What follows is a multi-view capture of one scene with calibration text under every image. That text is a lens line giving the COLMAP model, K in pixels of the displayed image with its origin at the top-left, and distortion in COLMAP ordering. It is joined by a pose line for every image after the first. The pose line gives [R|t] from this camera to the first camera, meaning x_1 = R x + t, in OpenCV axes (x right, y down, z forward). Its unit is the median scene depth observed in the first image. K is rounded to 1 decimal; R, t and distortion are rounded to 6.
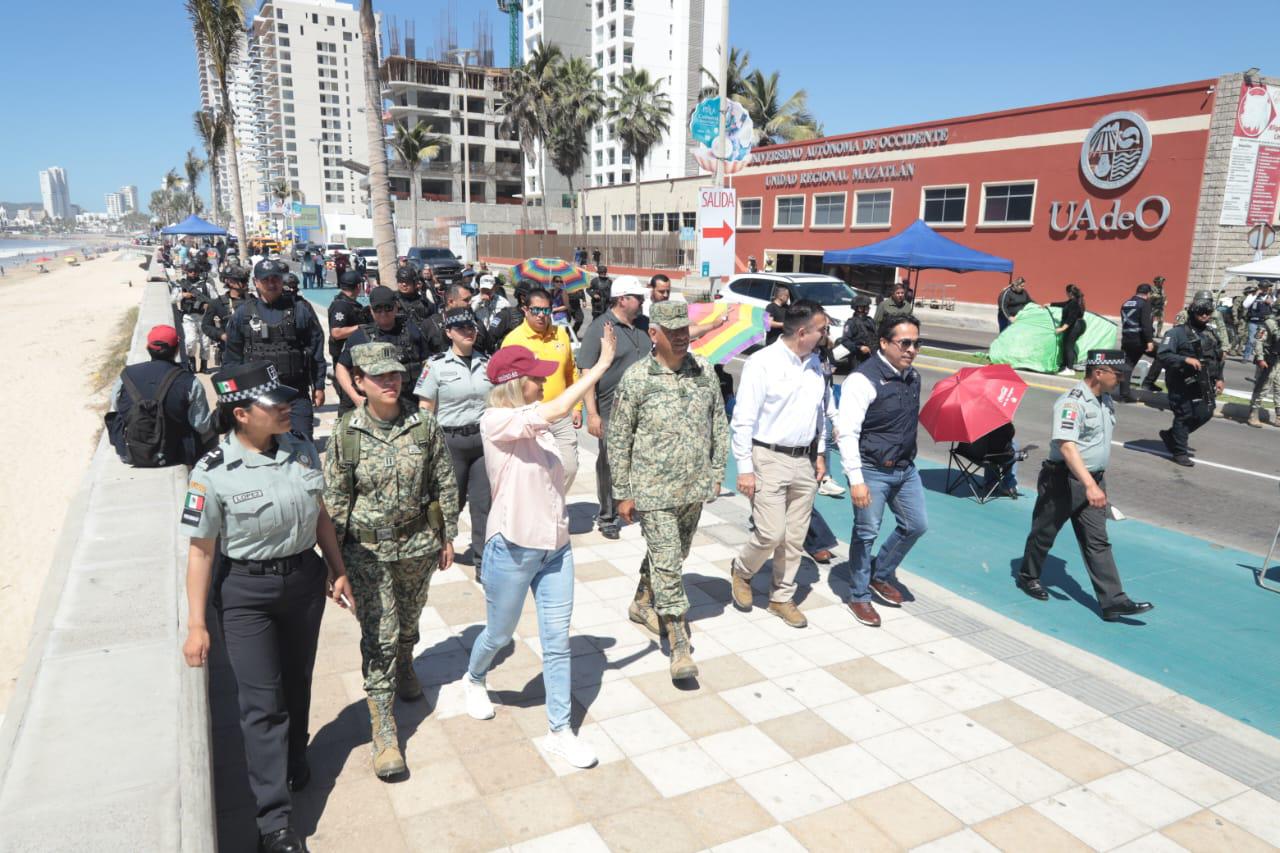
lens RADIAL K [[899.4, 0, 641.8], [0, 899.4, 439.5], [0, 0, 1]] dist [0.011343, 0.005967]
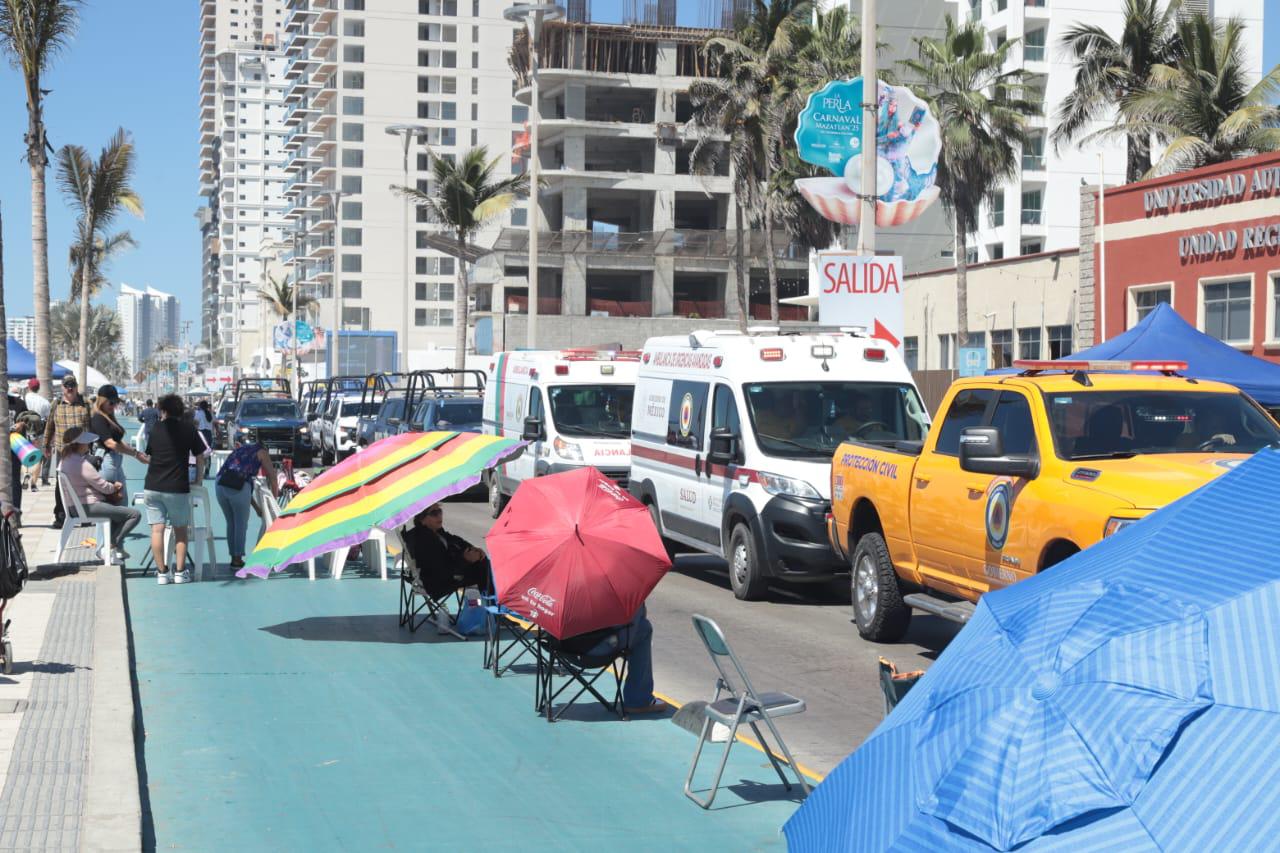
lens RADIAL K [[2177.8, 0, 640.0], [0, 2177.8, 426.5], [0, 0, 1]] dist [0.026659, -0.177757]
pose [[0.970994, -0.004705, -0.239057, 0.055004], [-0.044933, 0.978403, -0.201765, 0.011980], [0.234843, 0.206655, 0.949812, -0.028133]]
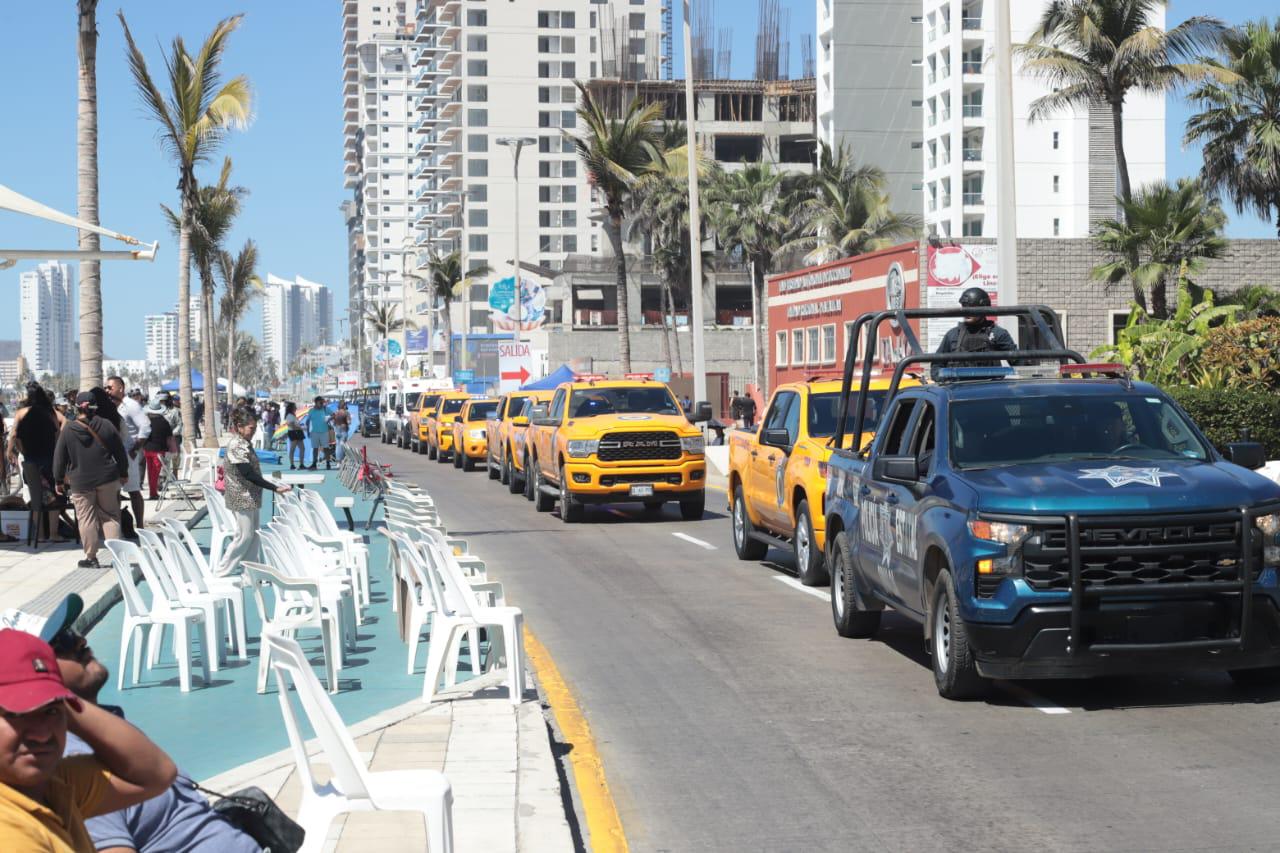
lens RADIAL K [[2575.1, 0, 640.0], [0, 2575.1, 426.5], [0, 0, 1]] dist [0.054689, -0.476895]
pose [[0.944697, -0.021638, -0.327229, 0.326537], [-0.045888, 0.979283, -0.197231, 0.126152], [0.324717, 0.201339, 0.924133, -0.525123]]
